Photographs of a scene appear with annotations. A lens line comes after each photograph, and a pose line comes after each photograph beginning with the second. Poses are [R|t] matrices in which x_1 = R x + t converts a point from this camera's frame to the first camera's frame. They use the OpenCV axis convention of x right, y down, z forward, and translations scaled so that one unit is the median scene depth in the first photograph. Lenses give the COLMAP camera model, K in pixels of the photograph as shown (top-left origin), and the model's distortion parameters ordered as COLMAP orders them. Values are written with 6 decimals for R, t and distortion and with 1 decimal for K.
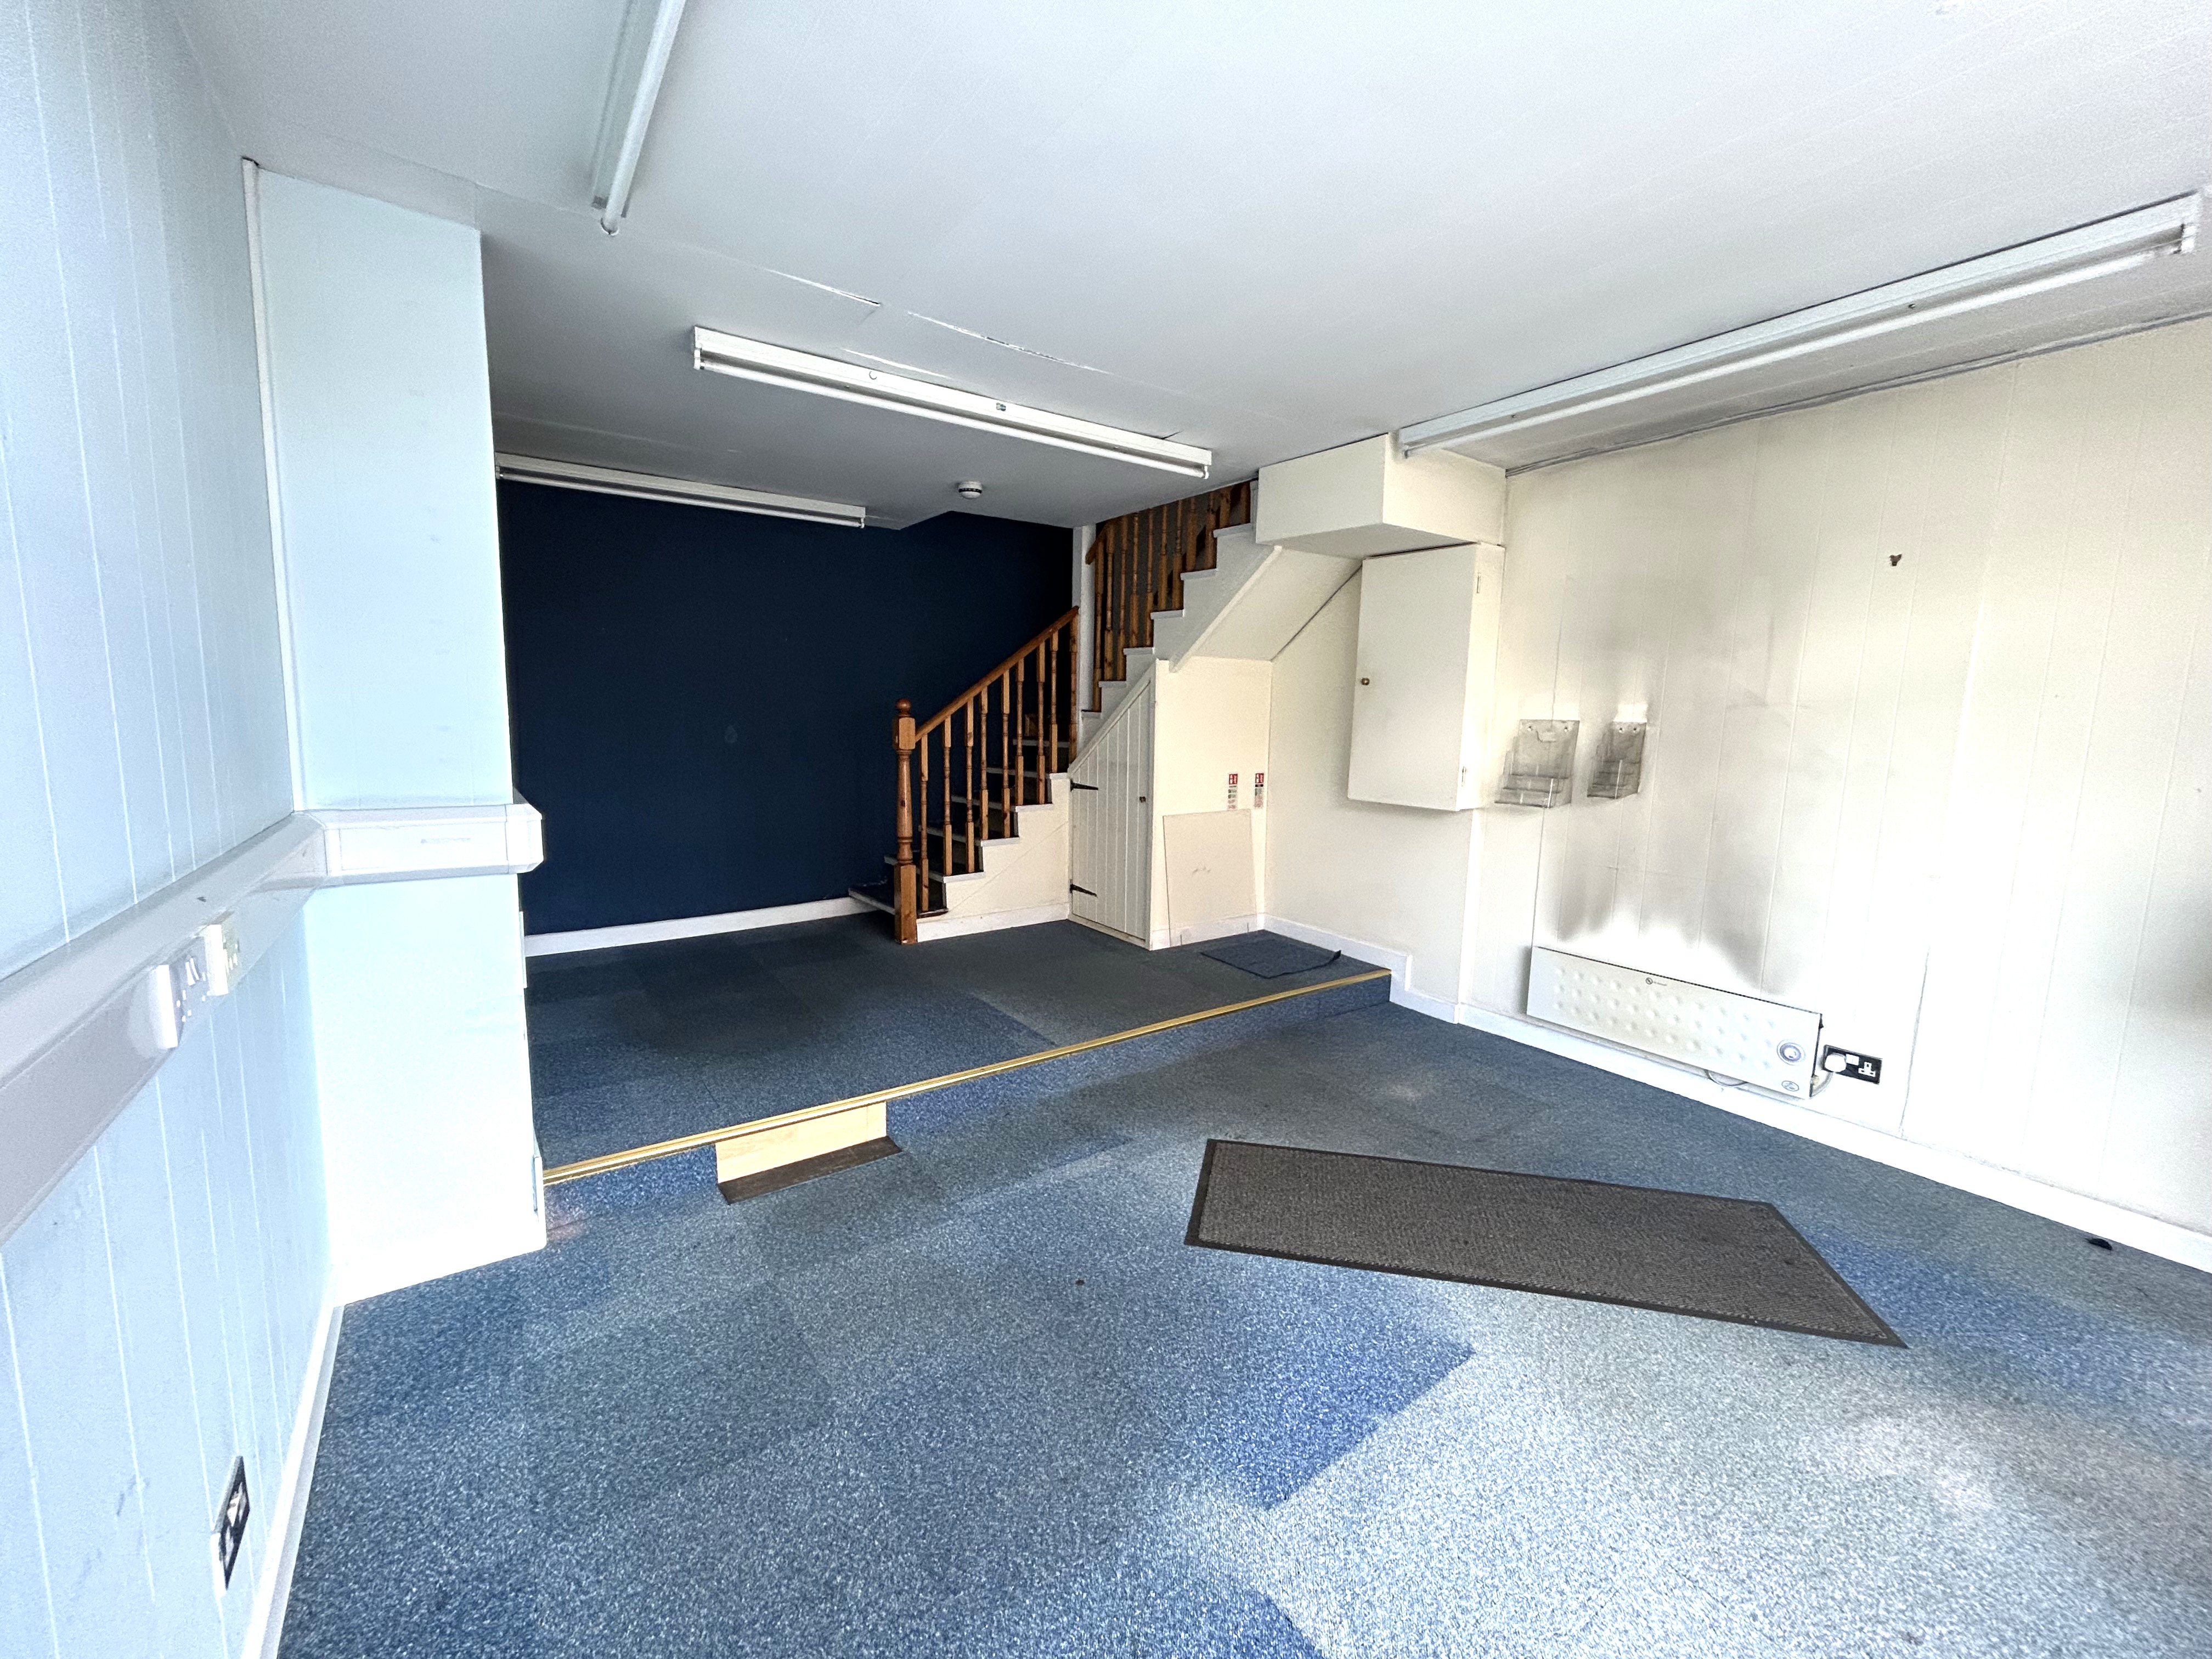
lens RADIAL K [[871.5, 0, 1073.8], [0, 871.5, 822.2], [0, 0, 1]] dist [0.000896, 0.000436]
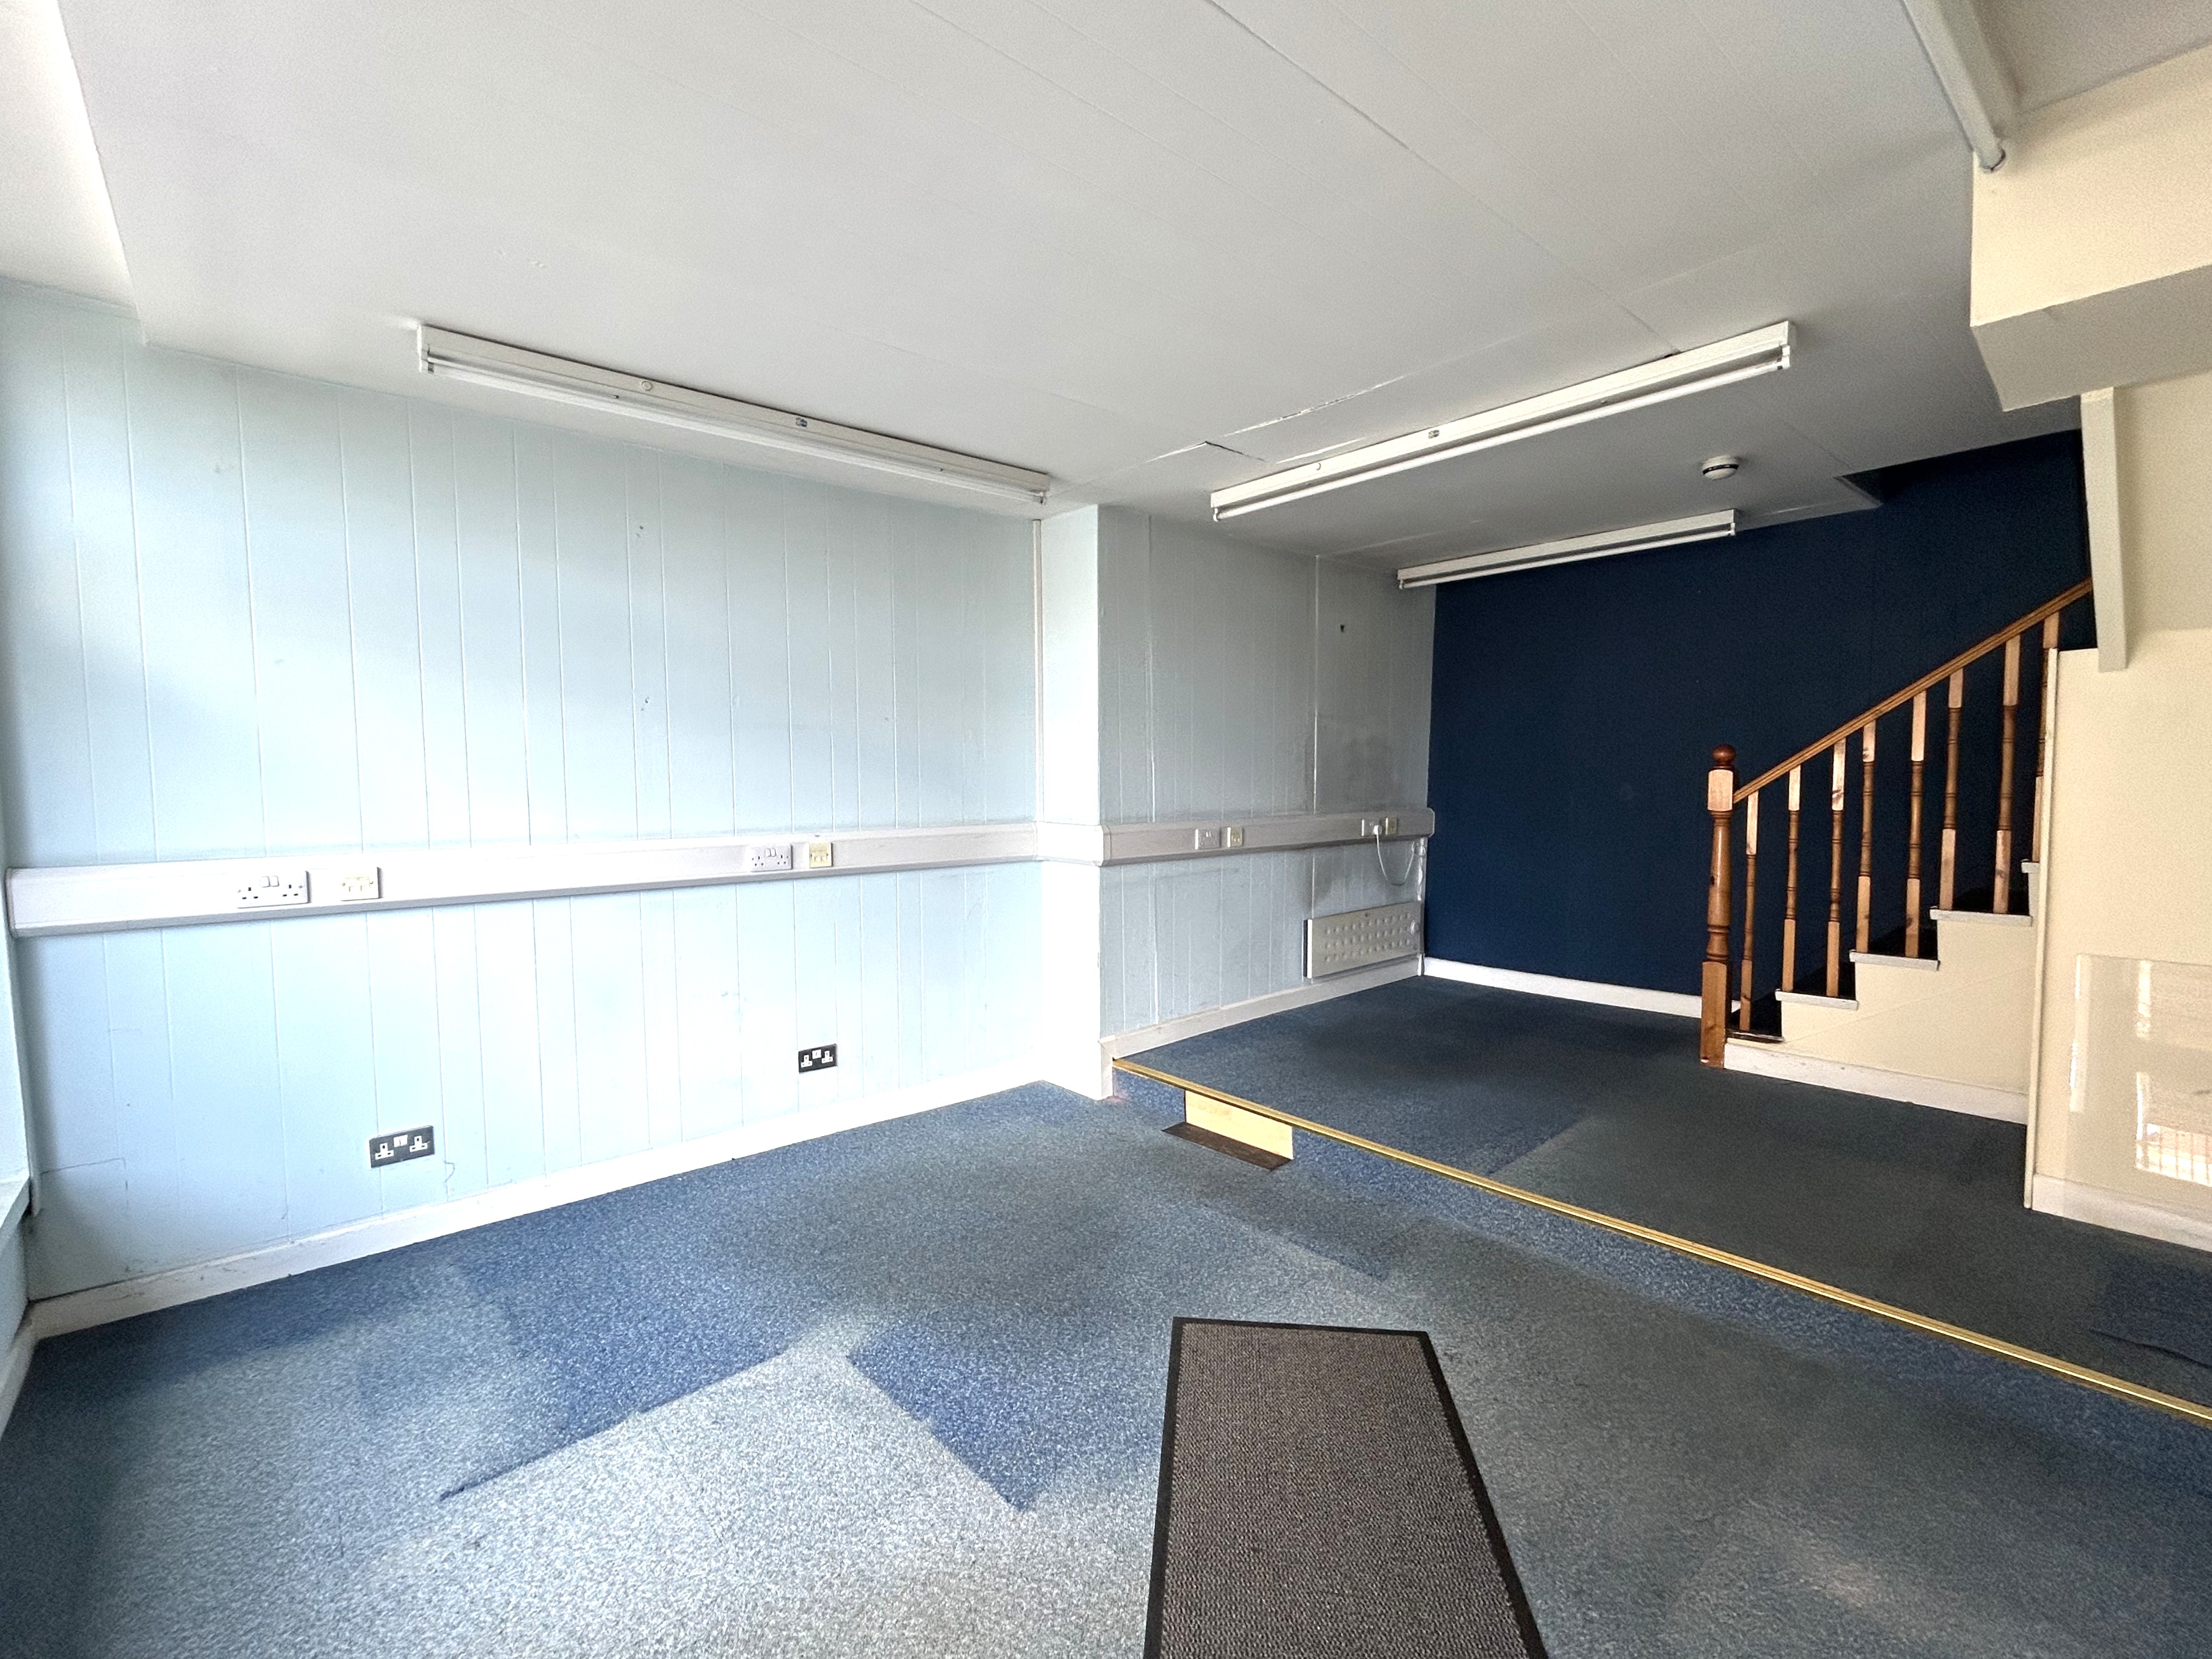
lens RADIAL K [[871.5, 0, 1073.8], [0, 871.5, 822.2], [0, 0, 1]] dist [0.000896, 0.000436]
pose [[0.158909, 0.041878, -0.986405, 0.616584], [-0.110108, 0.993619, 0.024446, -0.038474], [0.981134, 0.104726, 0.162506, 0.409436]]
